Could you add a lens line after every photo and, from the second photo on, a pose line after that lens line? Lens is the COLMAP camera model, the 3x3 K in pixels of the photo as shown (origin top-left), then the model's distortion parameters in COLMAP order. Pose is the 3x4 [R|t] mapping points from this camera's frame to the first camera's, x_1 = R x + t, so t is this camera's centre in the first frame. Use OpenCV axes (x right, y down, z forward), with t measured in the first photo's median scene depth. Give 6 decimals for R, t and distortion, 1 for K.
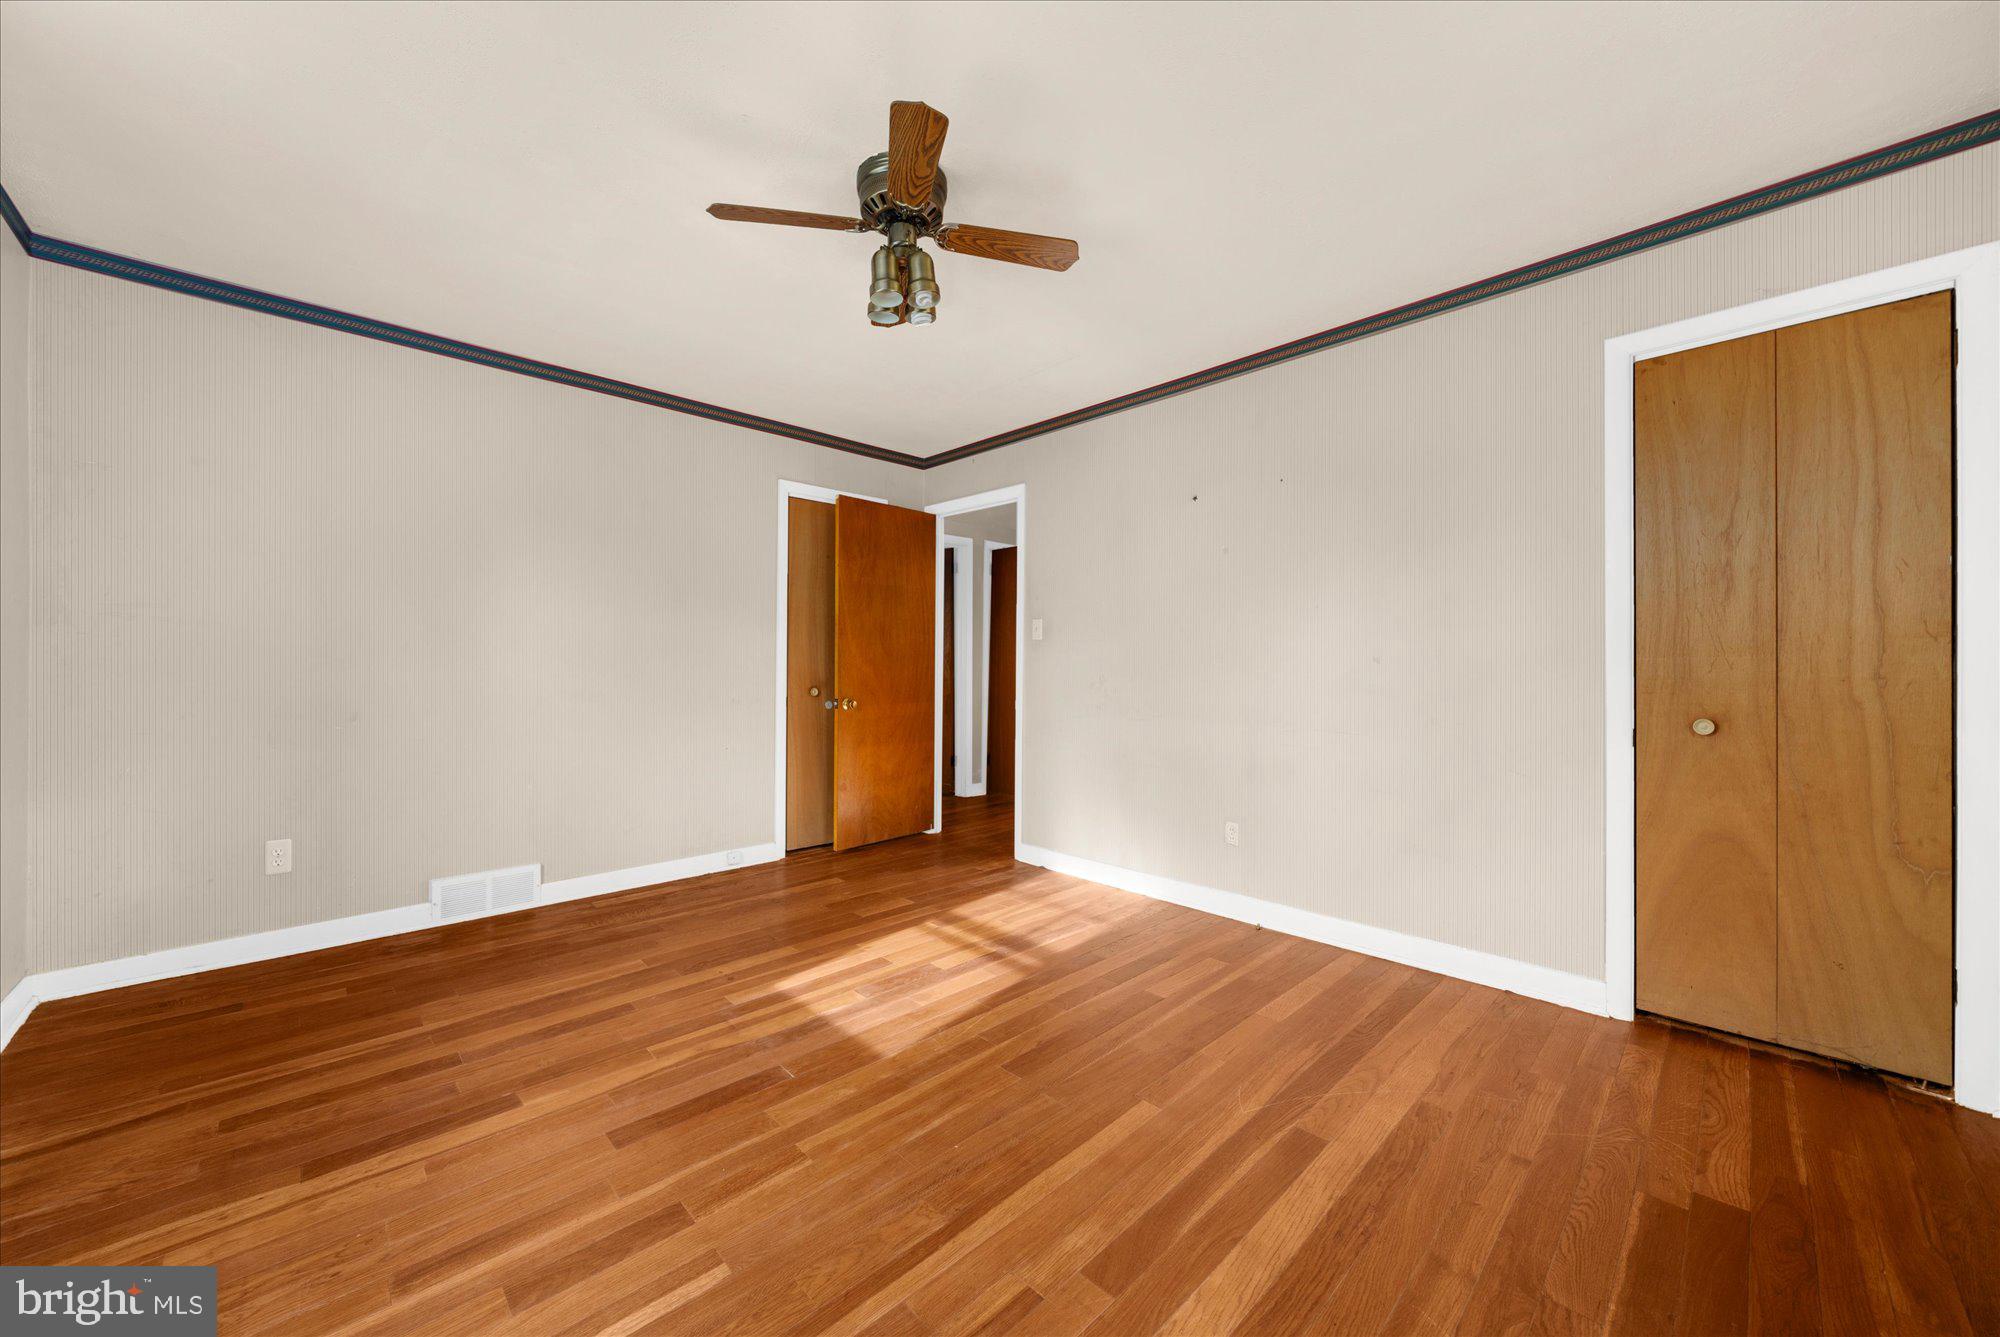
lens RADIAL K [[802.7, 0, 986.2], [0, 802.7, 665.5], [0, 0, 1]] dist [0.000683, 0.000291]
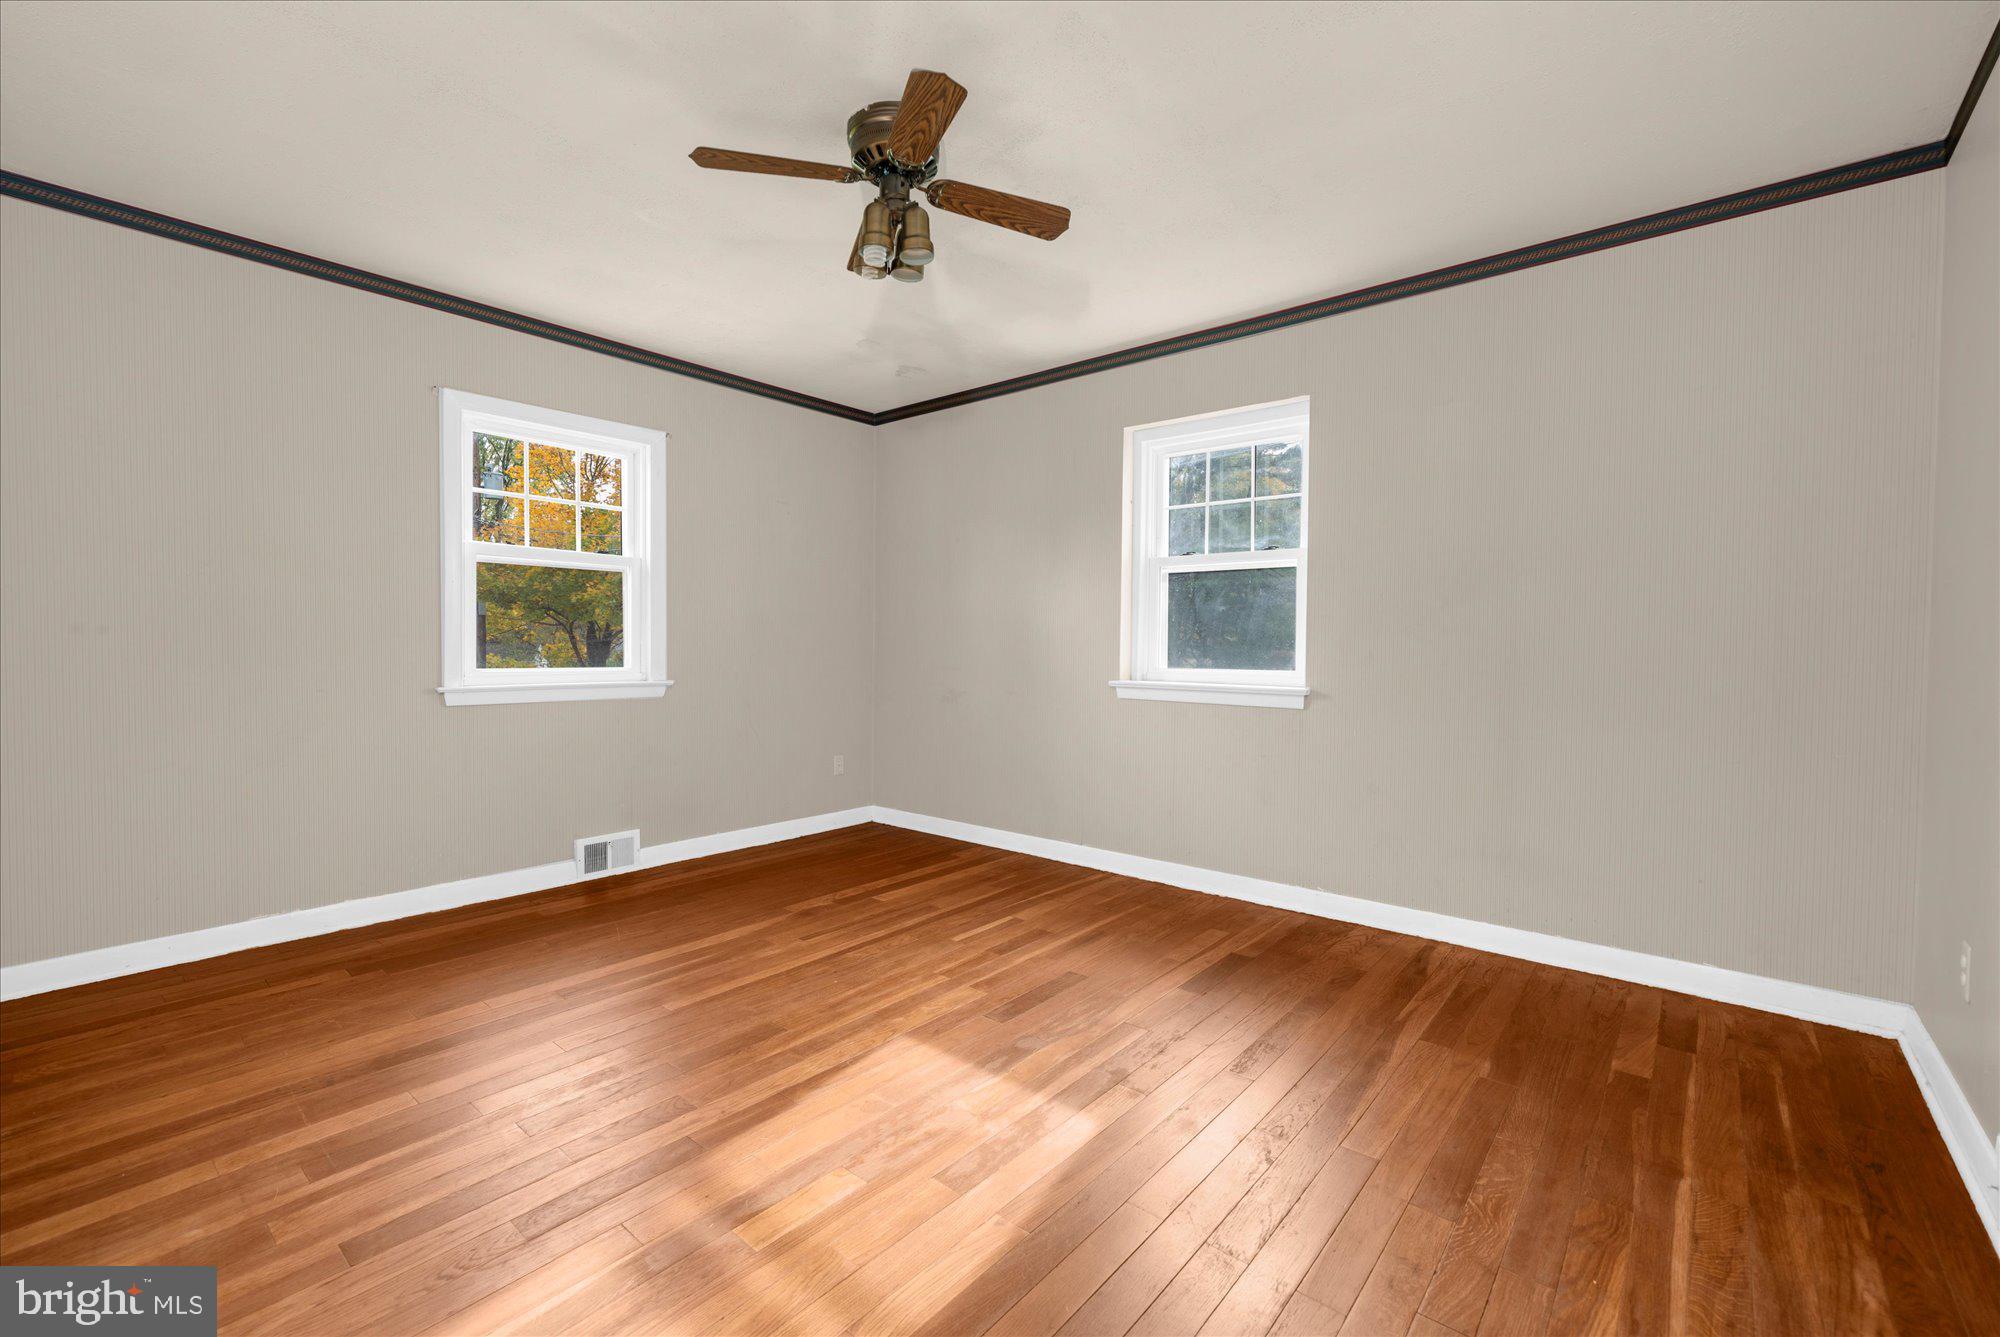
lens RADIAL K [[802.7, 0, 986.2], [0, 802.7, 665.5], [0, 0, 1]] dist [0.000683, 0.000291]
pose [[-0.993061, -0.008325, -0.117308, -0.112132], [-0.011392, 0.999610, 0.025503, 0.003659], [0.117050, 0.026662, -0.992768, 2.089754]]
